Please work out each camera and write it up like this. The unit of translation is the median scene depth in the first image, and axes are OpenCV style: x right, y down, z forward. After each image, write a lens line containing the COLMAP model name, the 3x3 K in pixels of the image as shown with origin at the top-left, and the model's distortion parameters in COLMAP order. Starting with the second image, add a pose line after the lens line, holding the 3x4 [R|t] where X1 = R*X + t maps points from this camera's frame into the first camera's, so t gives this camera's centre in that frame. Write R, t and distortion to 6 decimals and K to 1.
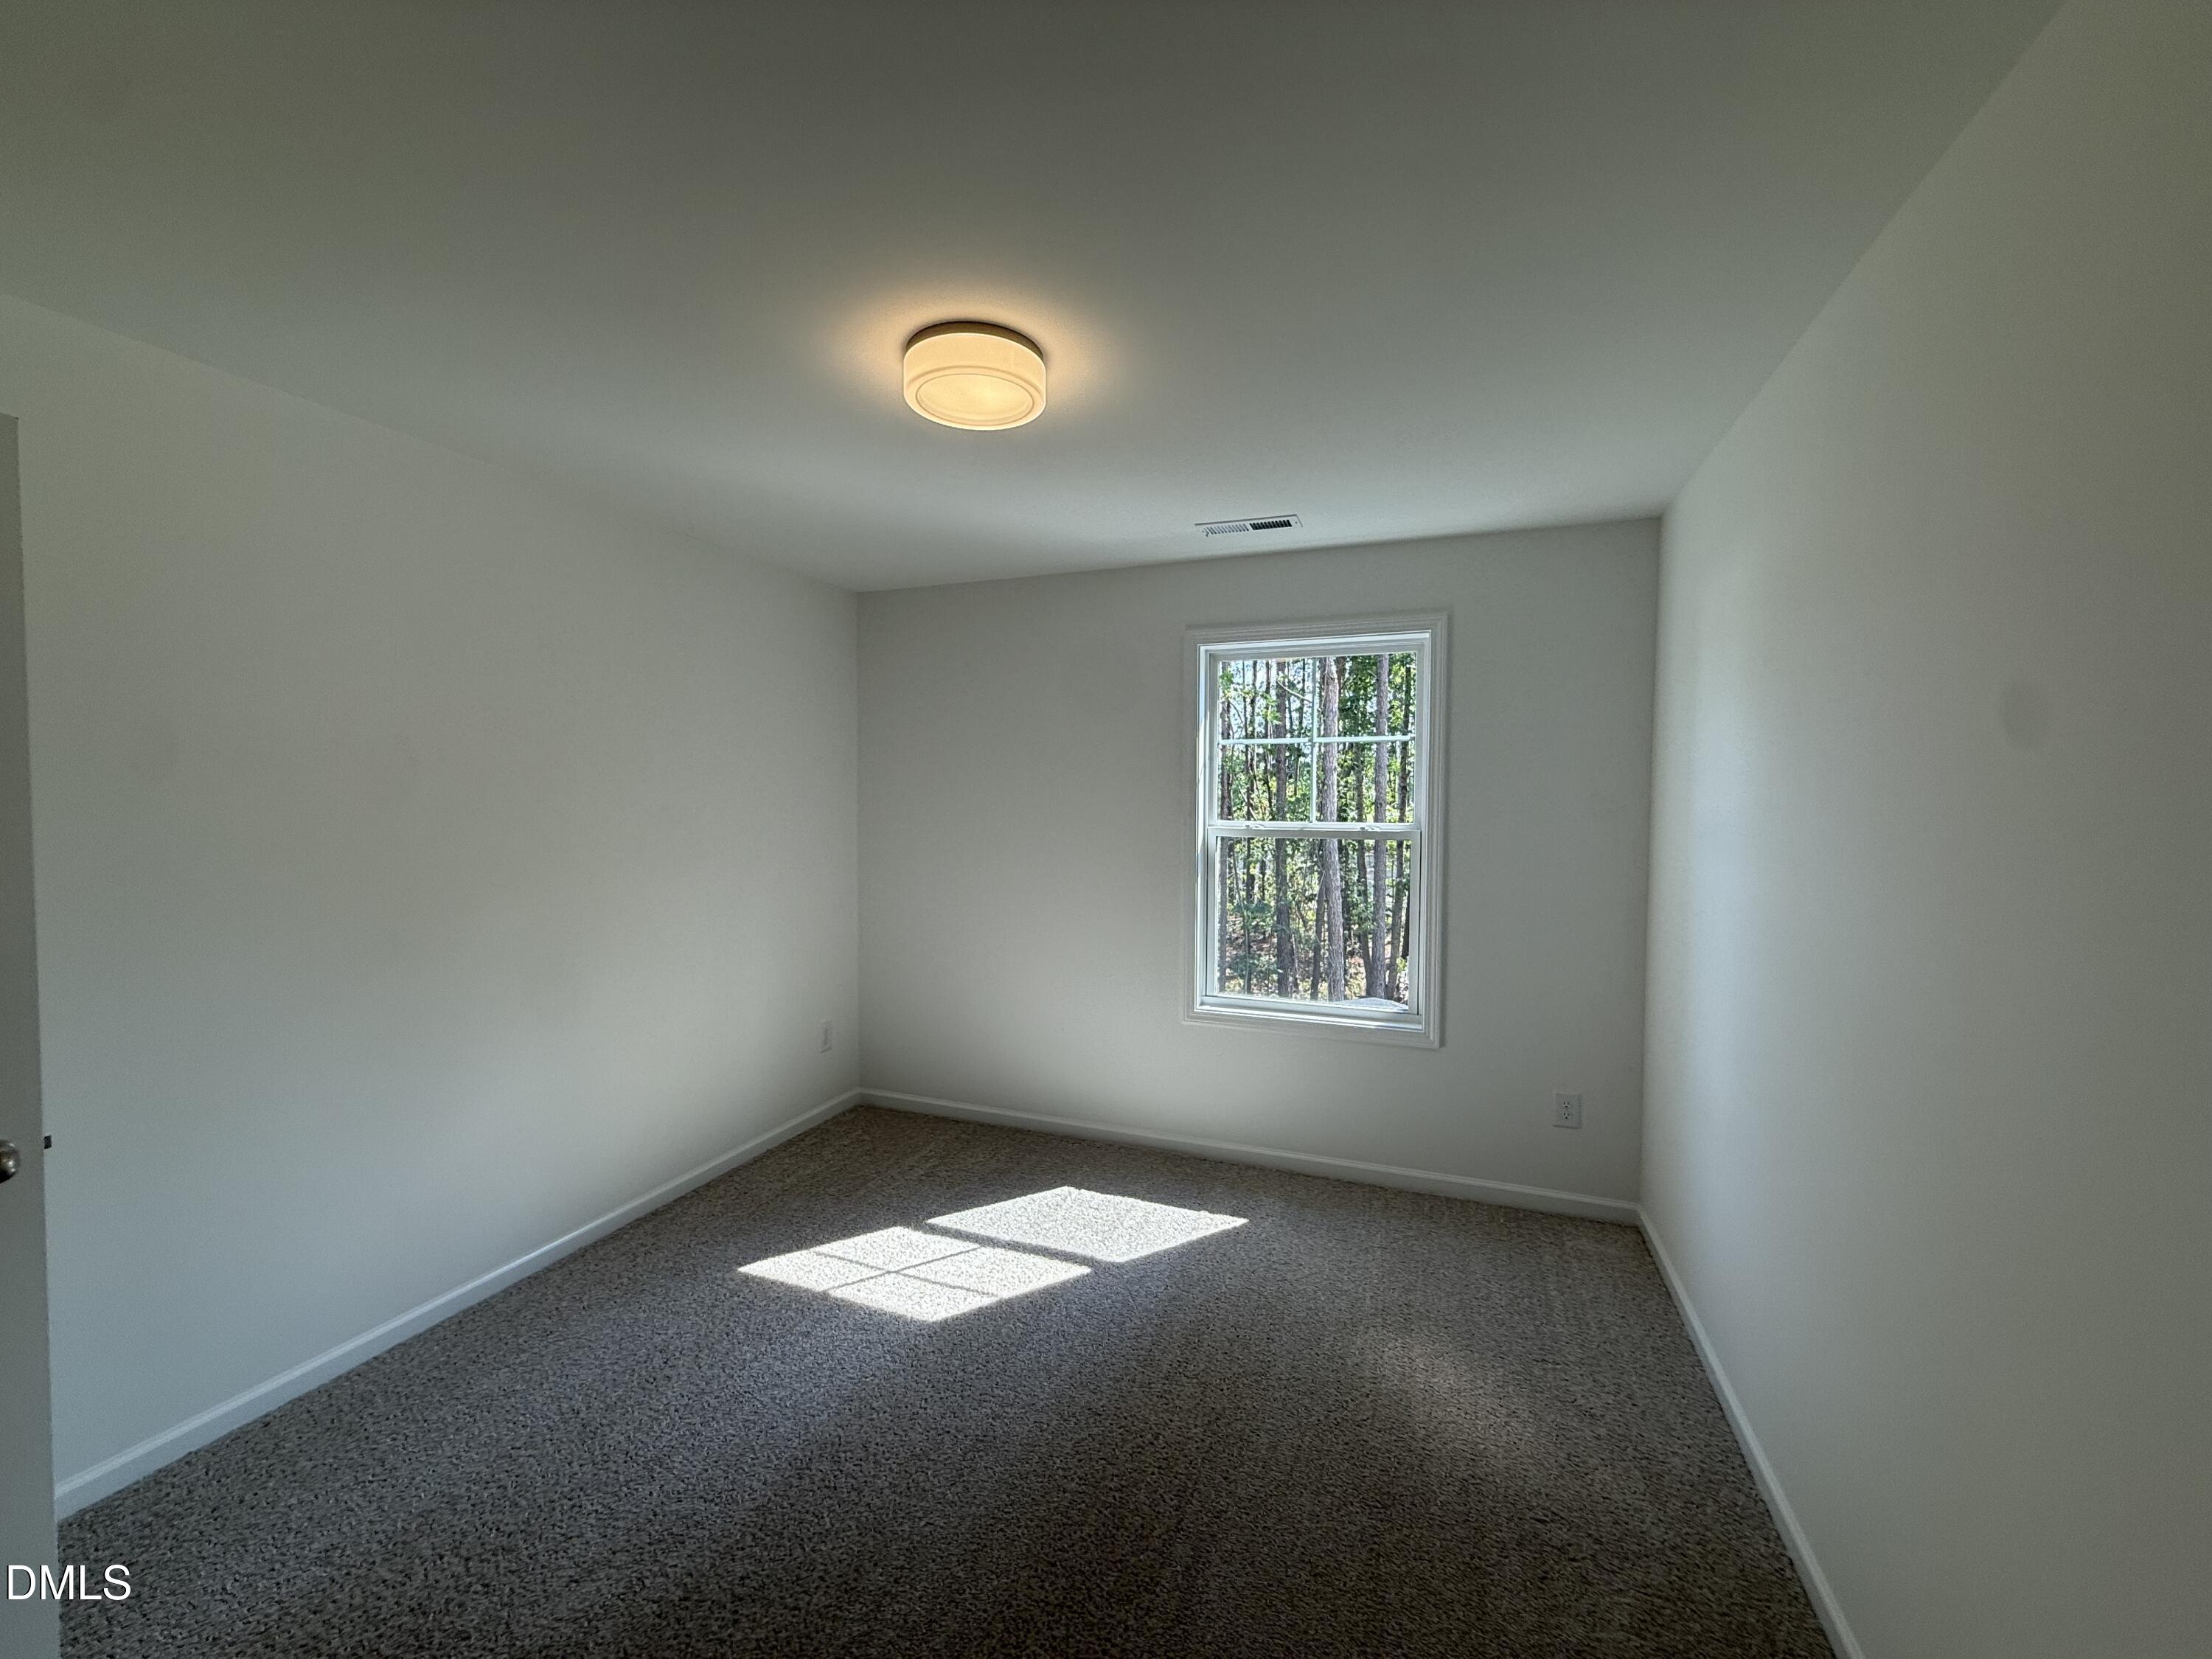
lens RADIAL K [[892.5, 0, 1106.7], [0, 892.5, 821.8], [0, 0, 1]] dist [-0.056268, 0.000093]
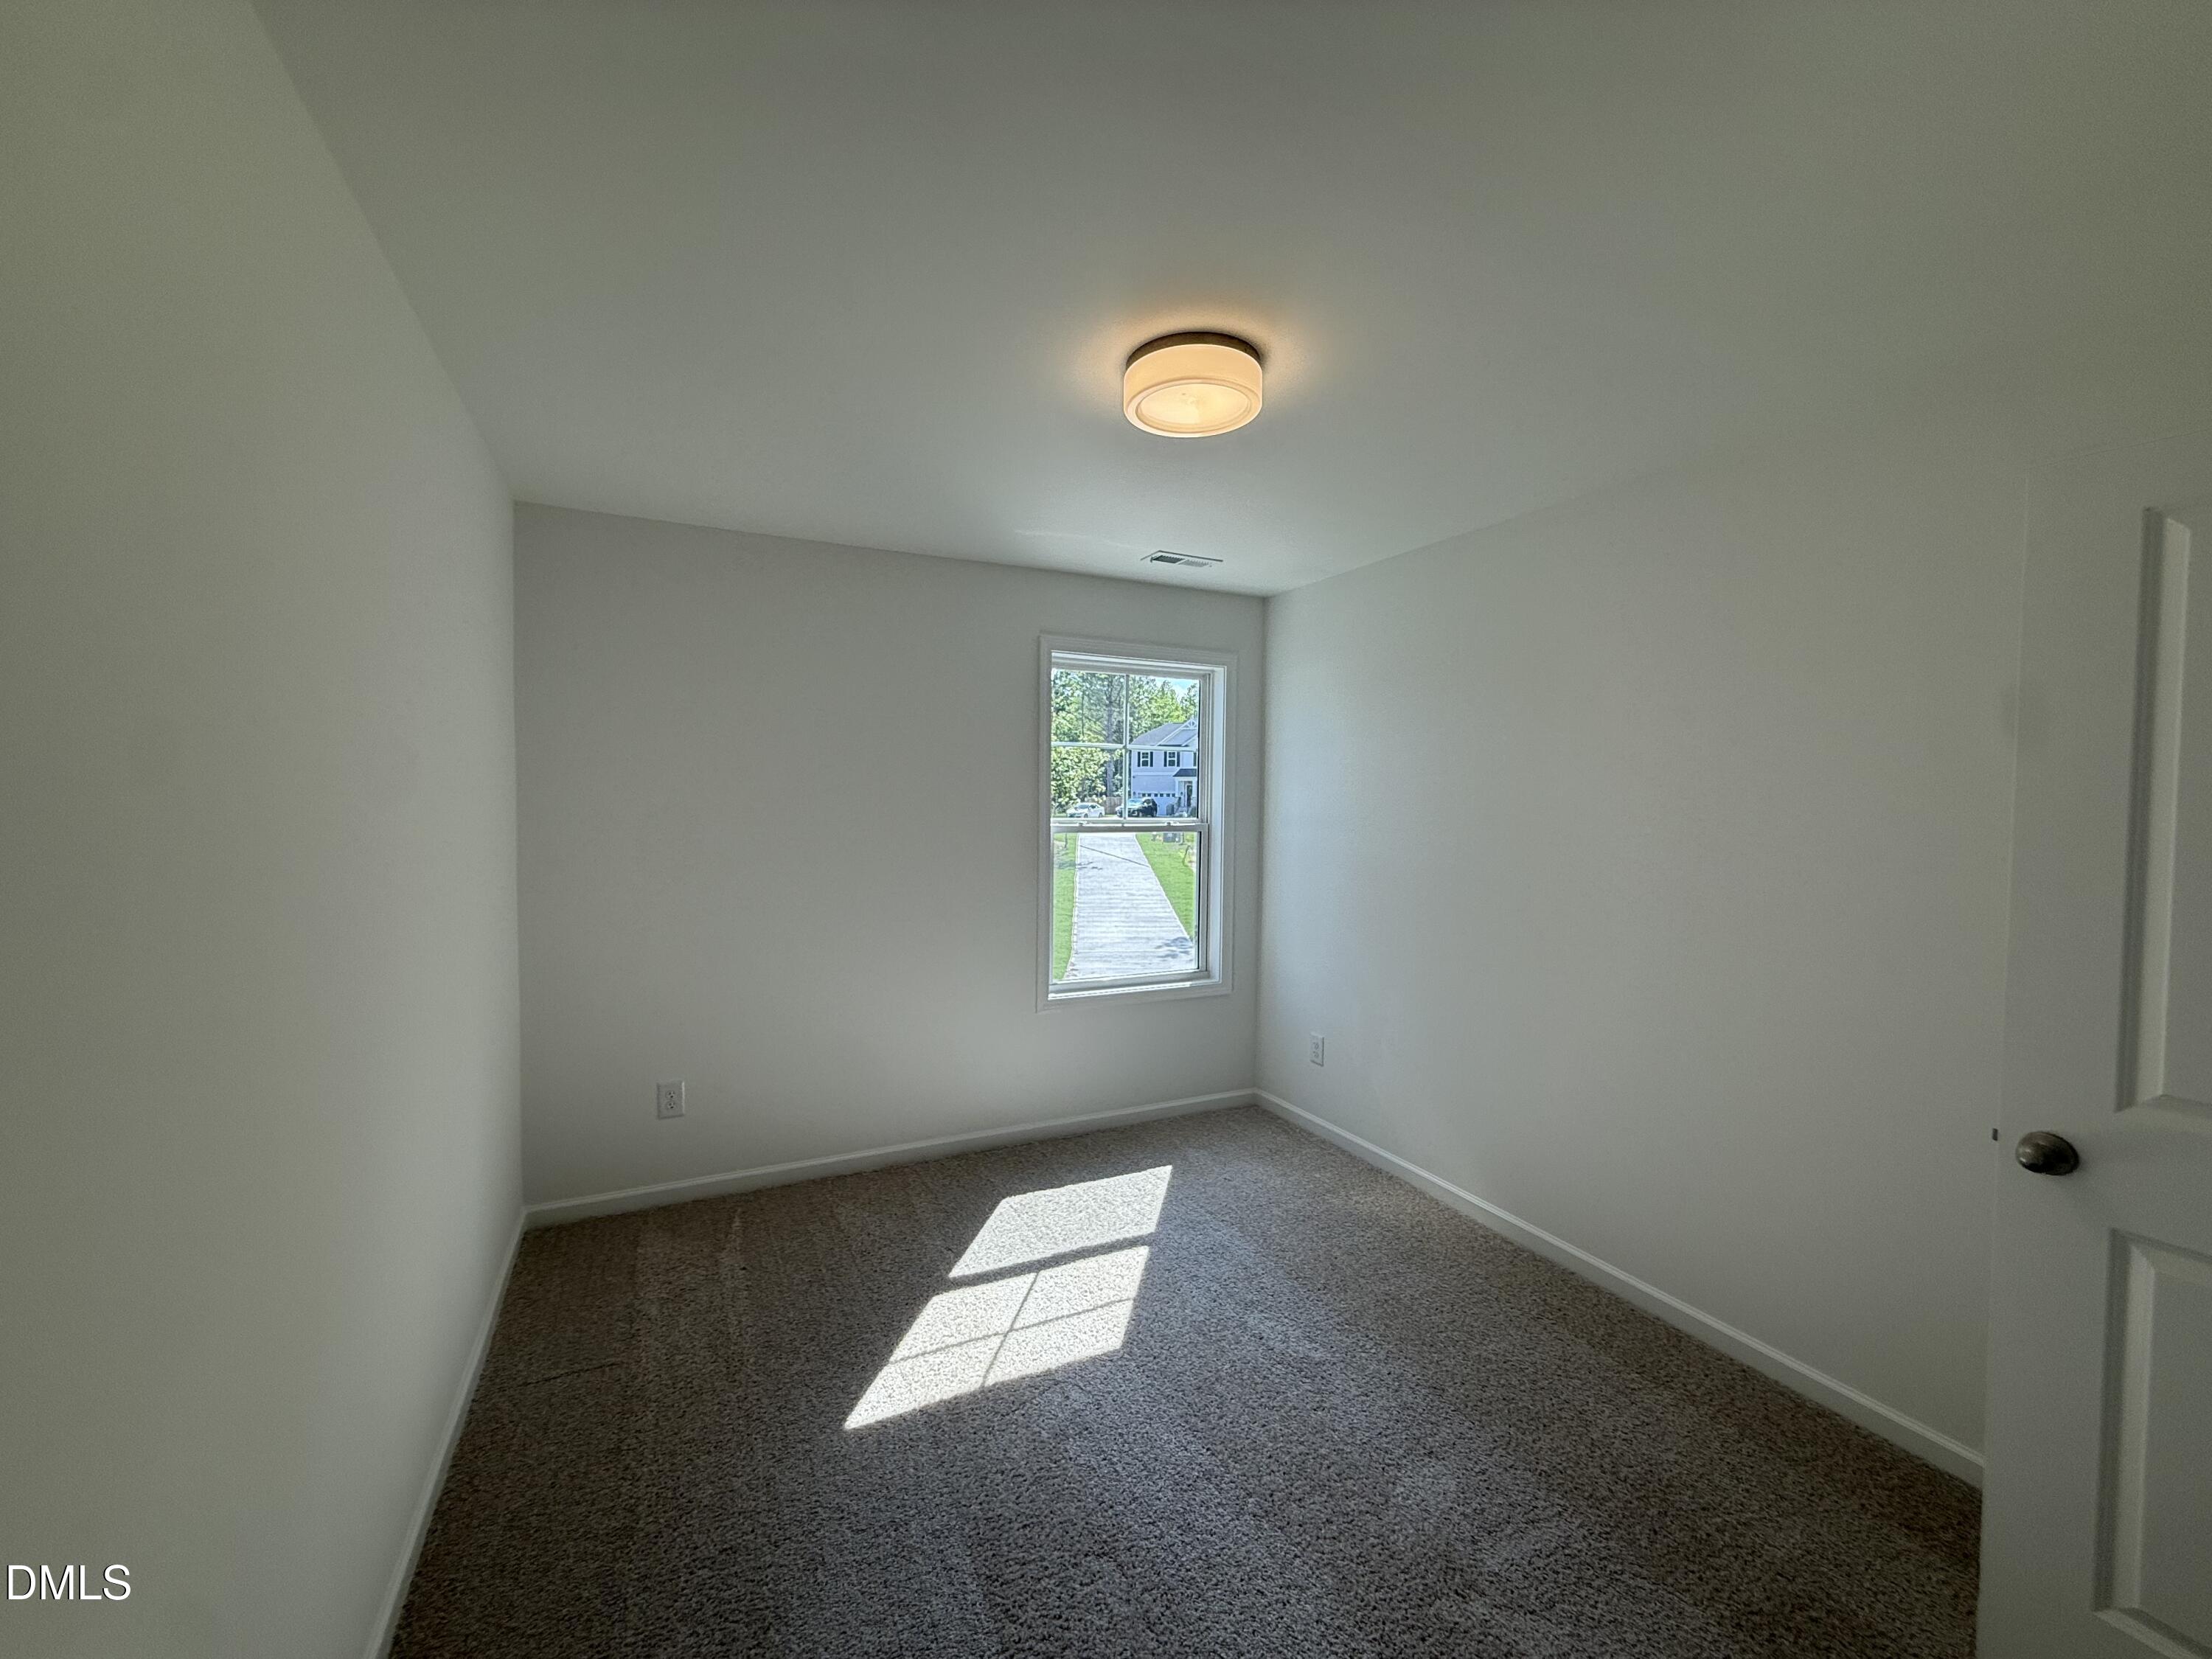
lens RADIAL K [[890.6, 0, 1083.5], [0, 890.6, 828.7], [0, 0, 1]] dist [0.001742, 0.000173]
pose [[0.675264, -0.020441, 0.737293, -0.758030], [0.011237, 0.999785, 0.017427, -0.007835], [-0.737491, -0.003483, 0.675348, 0.304716]]
